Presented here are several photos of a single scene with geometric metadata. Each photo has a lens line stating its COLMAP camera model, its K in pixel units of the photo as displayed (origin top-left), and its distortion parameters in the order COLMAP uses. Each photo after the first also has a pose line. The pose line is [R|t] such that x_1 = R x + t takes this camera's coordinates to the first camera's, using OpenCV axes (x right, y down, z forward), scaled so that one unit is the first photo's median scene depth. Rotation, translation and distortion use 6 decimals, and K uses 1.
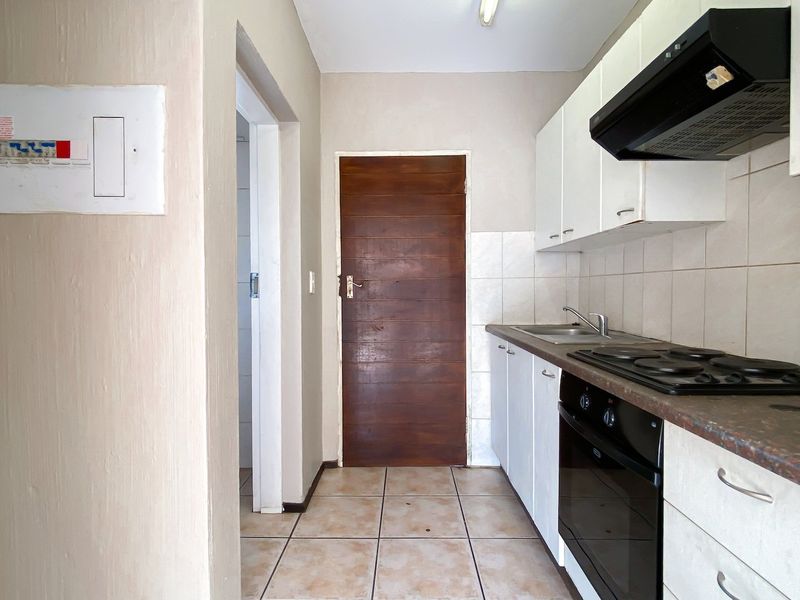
lens RADIAL K [[433.8, 0, 397.4], [0, 433.8, 300.0], [0, 0, 1]] dist [0.003559, -0.003295]
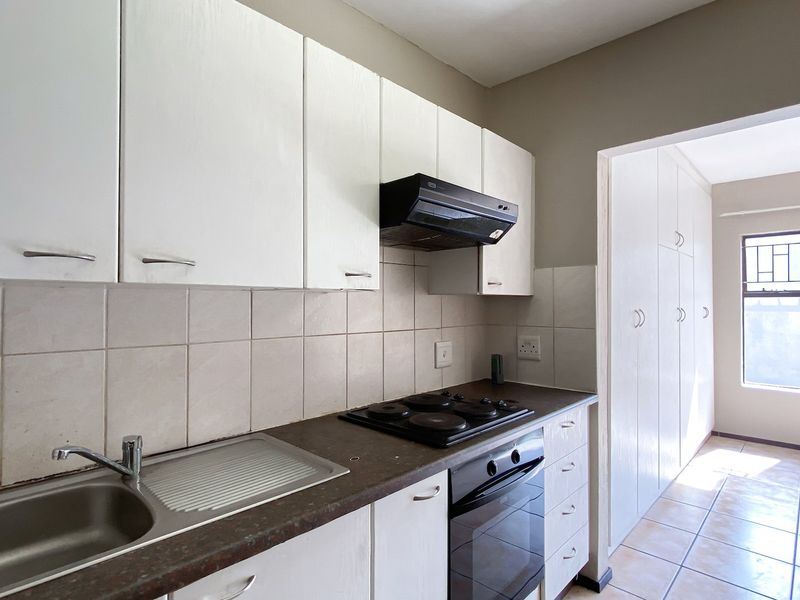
lens RADIAL K [[433.8, 0, 397.4], [0, 433.8, 300.0], [0, 0, 1]] dist [0.003559, -0.003295]
pose [[-0.726407, 0.007523, 0.687224, -0.075109], [0.017488, 0.999819, 0.007540, -0.096197], [-0.687043, 0.017496, -0.726407, 0.955614]]
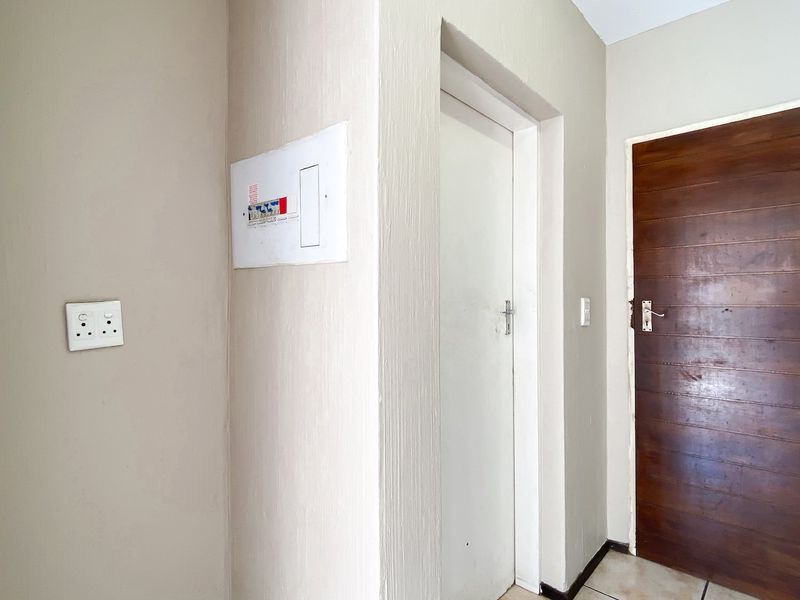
lens RADIAL K [[433.8, 0, 397.4], [0, 433.8, 300.0], [0, 0, 1]] dist [0.003559, -0.003295]
pose [[0.748788, 0.000476, -0.662809, 0.066665], [-0.011343, 0.999862, -0.012097, -0.046001], [0.662712, 0.016576, 0.748691, 0.171449]]
